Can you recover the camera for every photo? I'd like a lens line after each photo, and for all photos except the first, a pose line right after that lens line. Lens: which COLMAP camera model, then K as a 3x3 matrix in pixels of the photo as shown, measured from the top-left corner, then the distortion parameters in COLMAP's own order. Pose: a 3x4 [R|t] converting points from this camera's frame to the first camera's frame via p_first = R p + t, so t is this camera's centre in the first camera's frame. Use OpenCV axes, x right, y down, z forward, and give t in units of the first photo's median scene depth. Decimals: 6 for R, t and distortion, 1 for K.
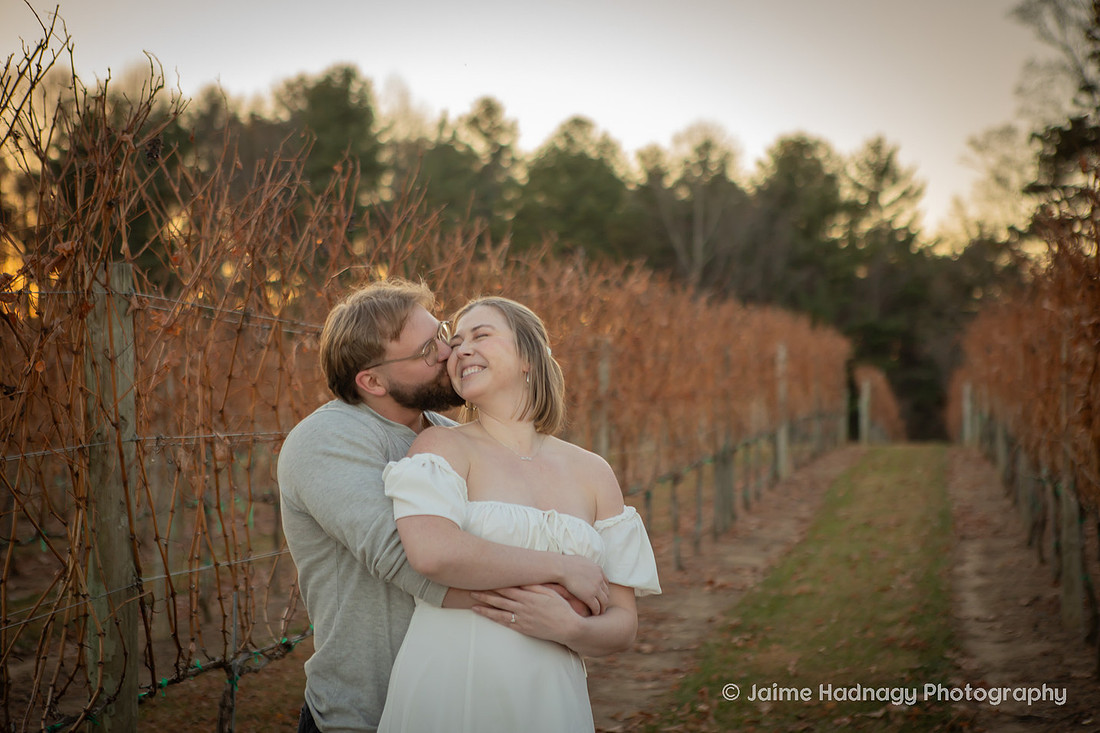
lens RADIAL K [[2121.1, 0, 522.4], [0, 2121.1, 368.8], [0, 0, 1]] dist [0.171099, 0.132370]
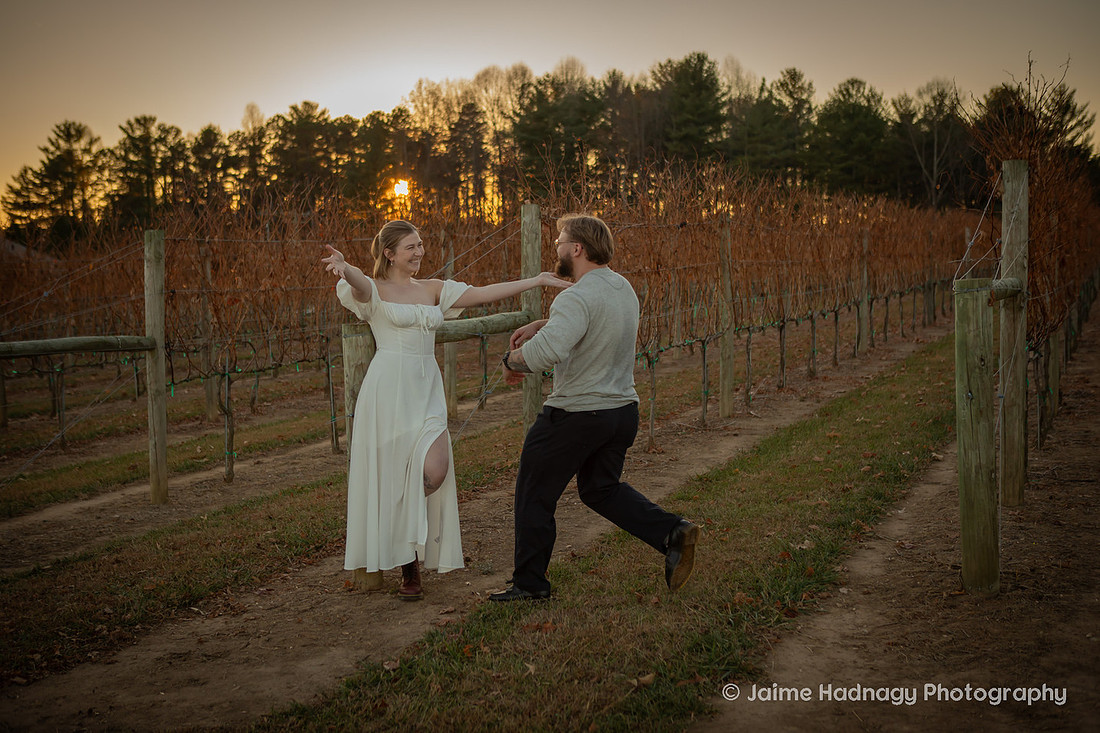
lens RADIAL K [[1543.6, 0, 550.0], [0, 1543.6, 366.5], [0, 0, 1]] dist [-0.011403, 0.418757]
pose [[0.985705, -0.008640, -0.168262, -0.004851], [0.020985, 0.997203, 0.071733, 0.002010], [0.167171, -0.074238, 0.983129, -0.195065]]
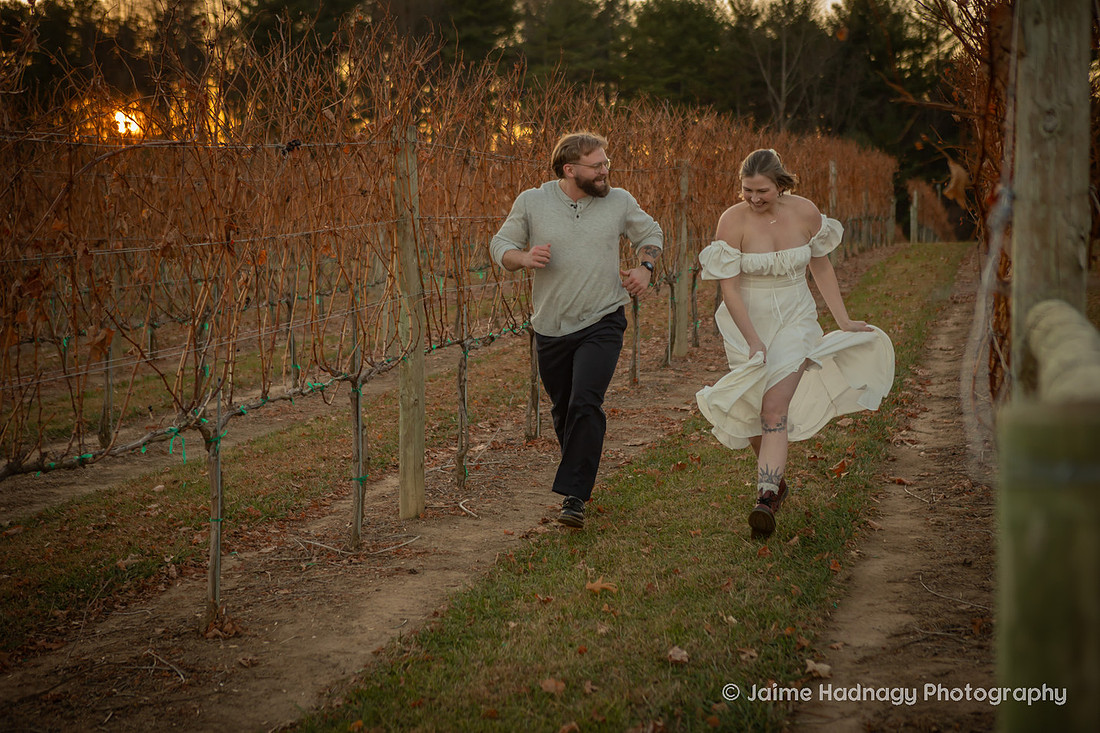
lens RADIAL K [[1861.4, 0, 550.0], [0, 1861.4, 366.5], [0, 0, 1]] dist [0.115291, 0.021435]
pose [[0.998827, -0.008268, -0.047708, 0.001755], [0.012794, 0.995360, 0.095363, 0.000905], [0.046698, -0.095861, 0.994299, -0.078836]]
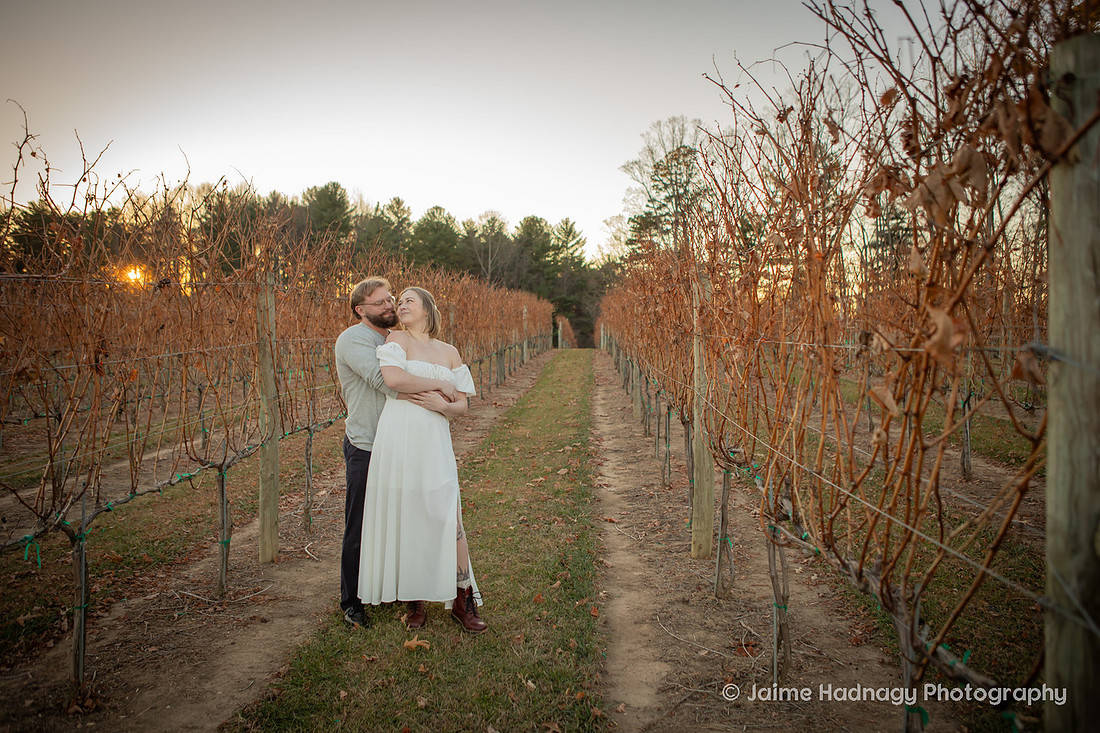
lens RADIAL K [[938.7, 0, 551.5], [0, 938.7, 360.0], [0, 0, 1]] dist [-0.090713, 0.110146]
pose [[0.989035, -0.002494, 0.147657, -0.001837], [-0.004259, 0.998960, 0.045403, 0.000485], [-0.147617, -0.045534, 0.987996, -0.022153]]
